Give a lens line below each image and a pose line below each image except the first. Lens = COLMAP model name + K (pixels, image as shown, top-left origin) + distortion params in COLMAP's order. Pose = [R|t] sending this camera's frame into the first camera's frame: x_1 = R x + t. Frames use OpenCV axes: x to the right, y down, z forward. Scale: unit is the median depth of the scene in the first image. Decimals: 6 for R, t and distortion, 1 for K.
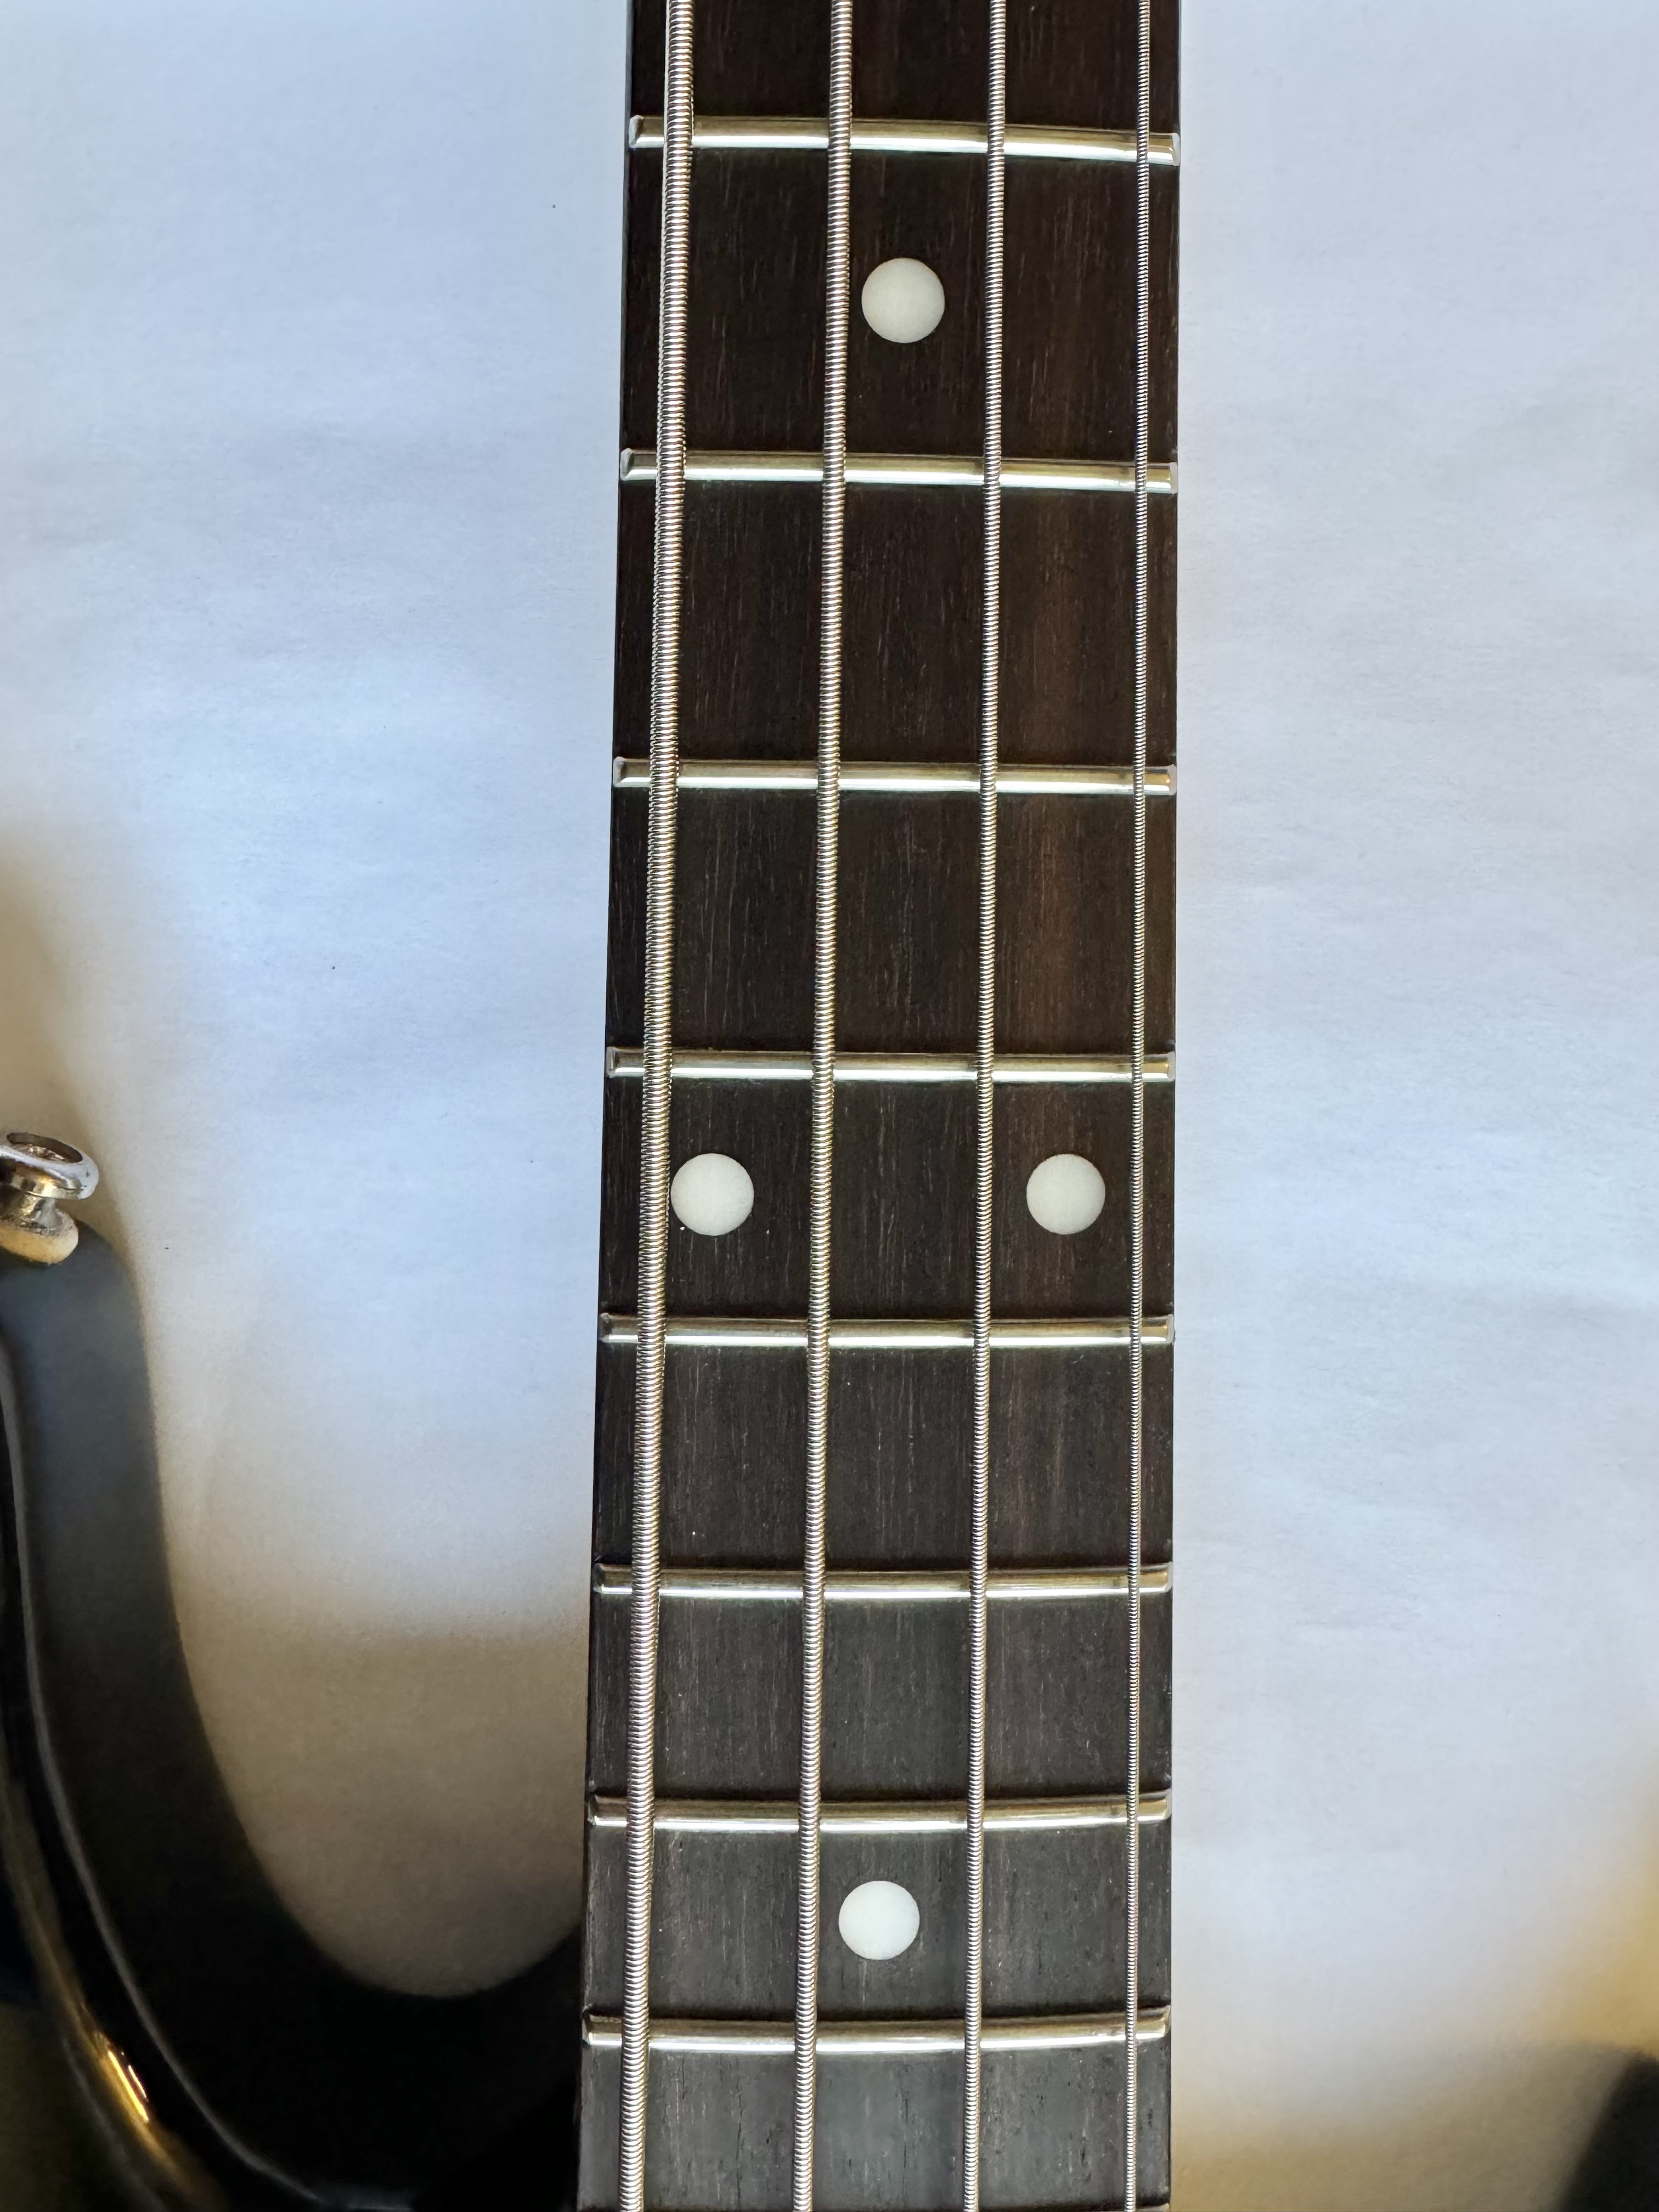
lens RADIAL K [[1542.3, 0, 834.9], [0, 1542.3, 984.3], [0, 0, 1]] dist [-0.007448, 0.002367]
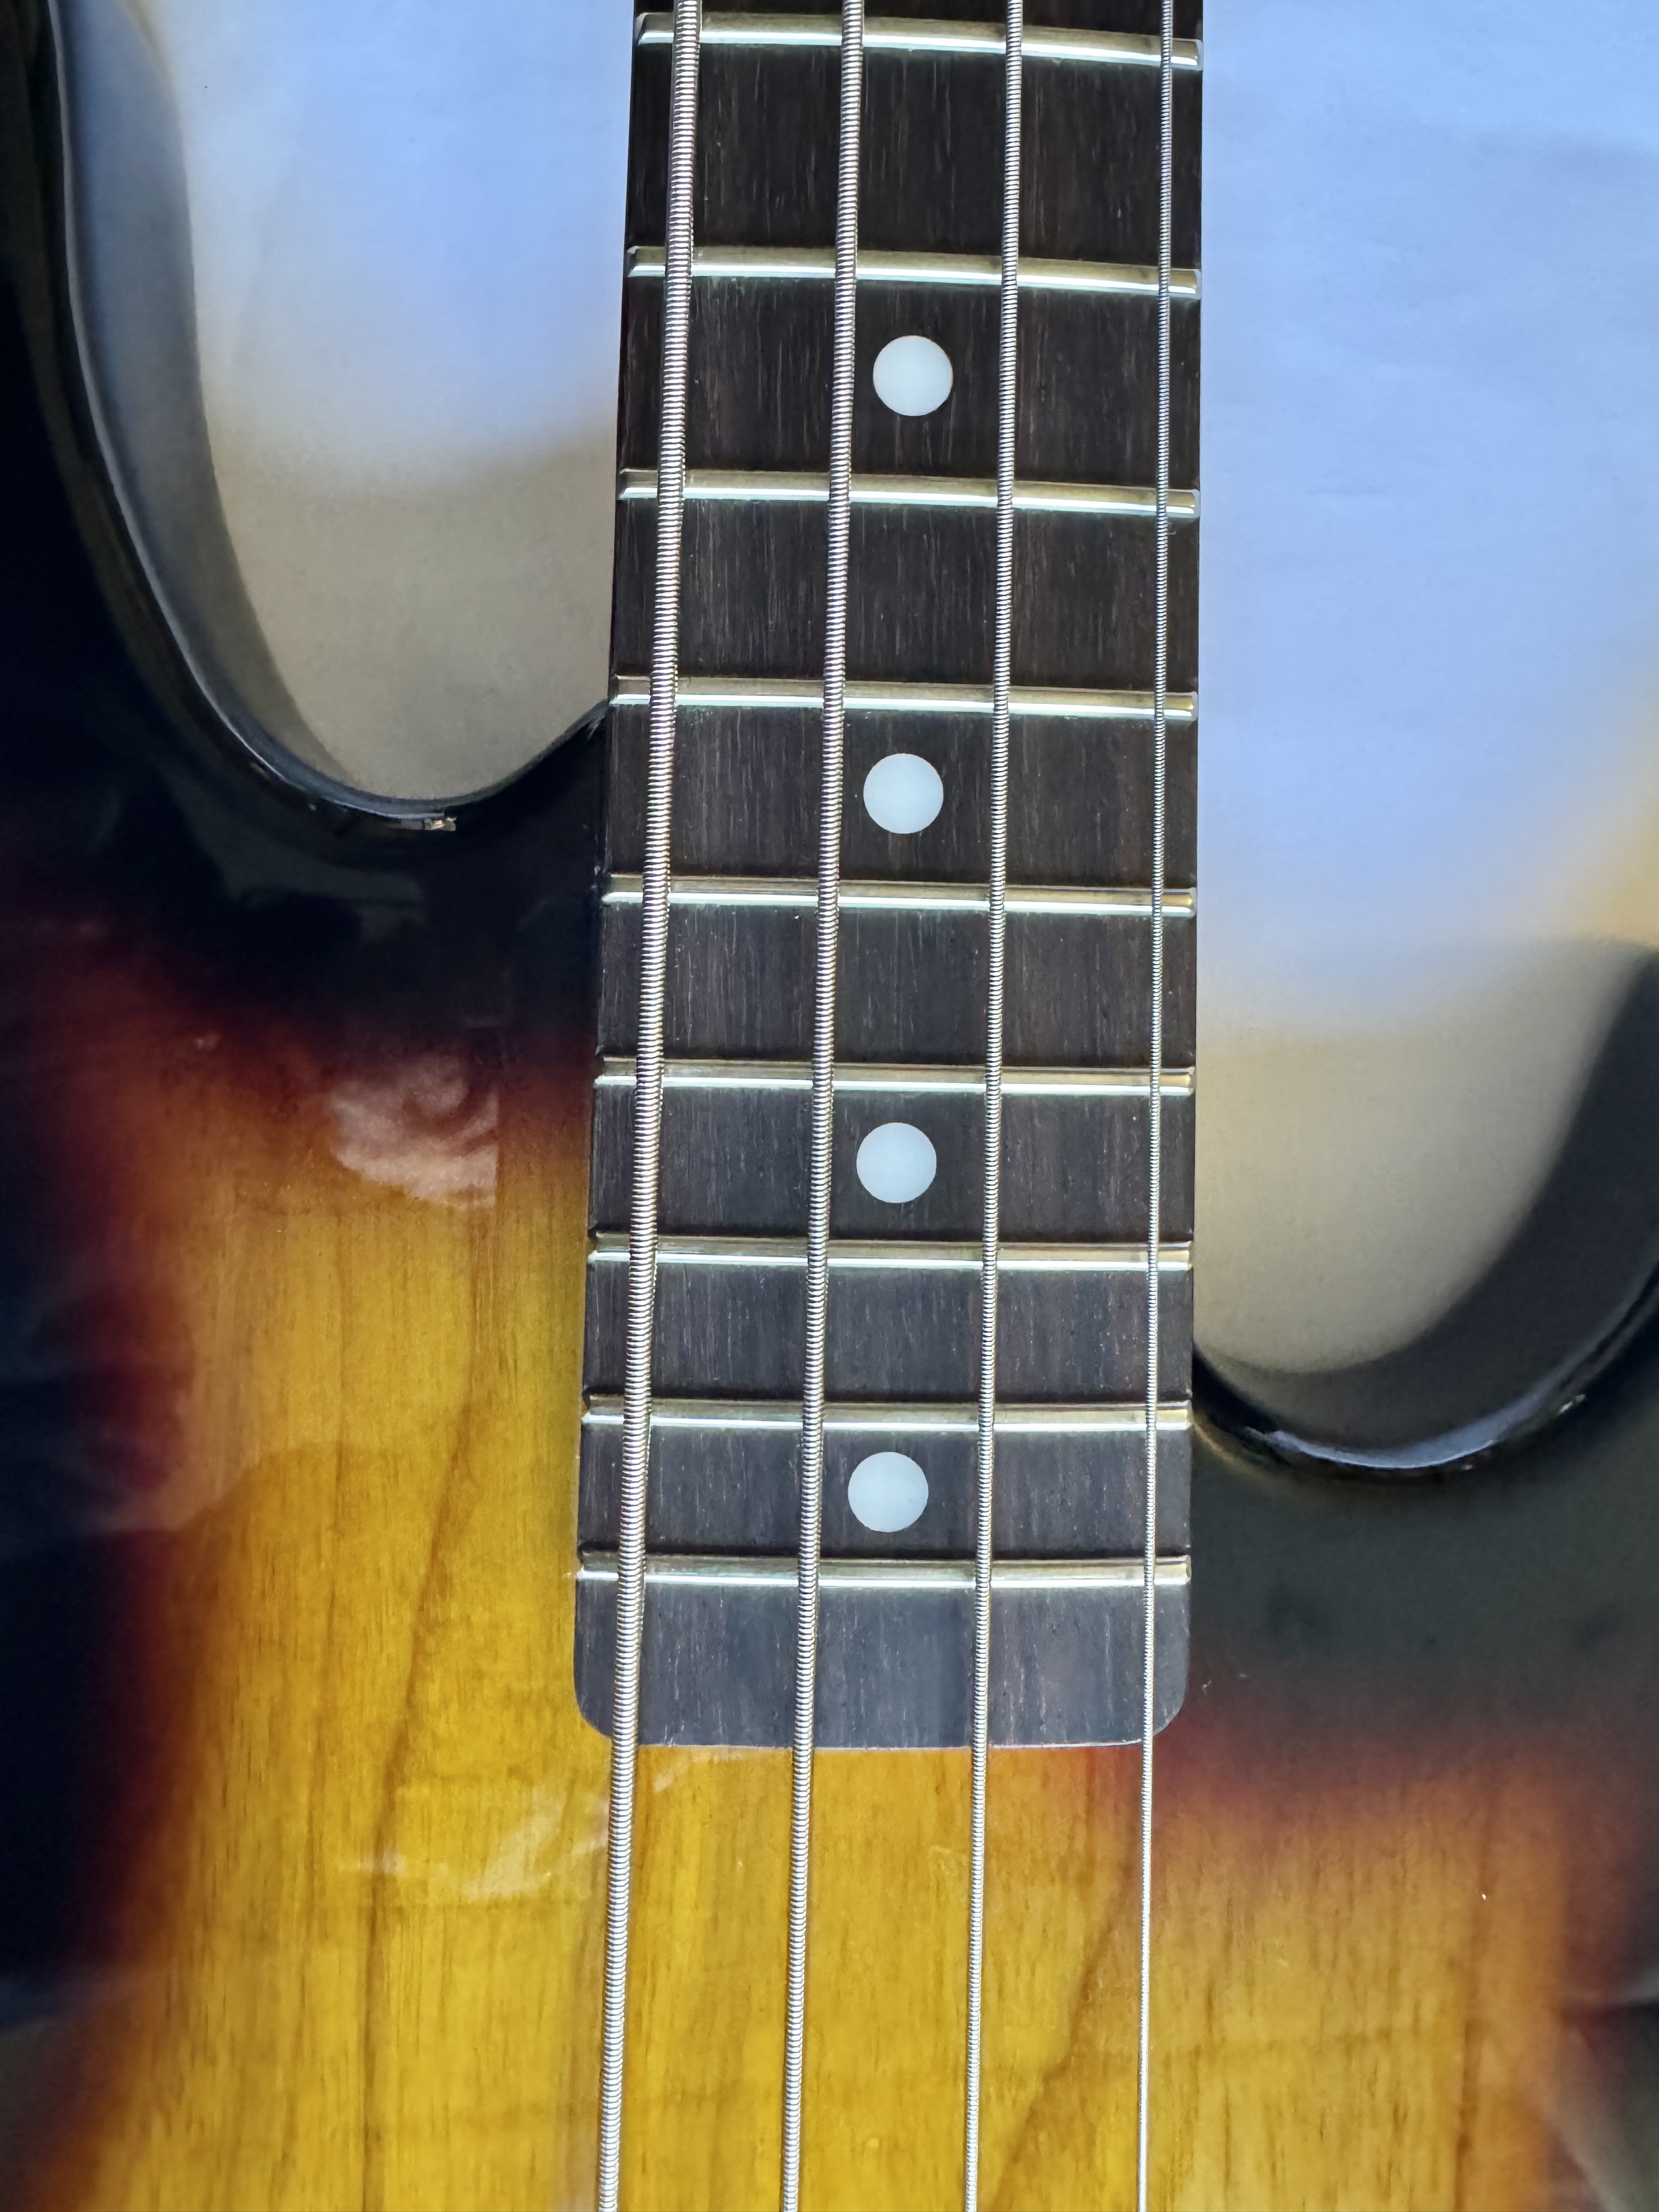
lens RADIAL K [[1641.2, 0, 829.5], [0, 1641.2, 1106.0], [0, 0, 1]] dist [-0.011338, 0.000459]
pose [[0.999941, 0.010713, -0.001801, -0.006400], [-0.010750, 0.999708, -0.021639, 0.368043], [0.001569, 0.021657, 0.999764, -0.022550]]
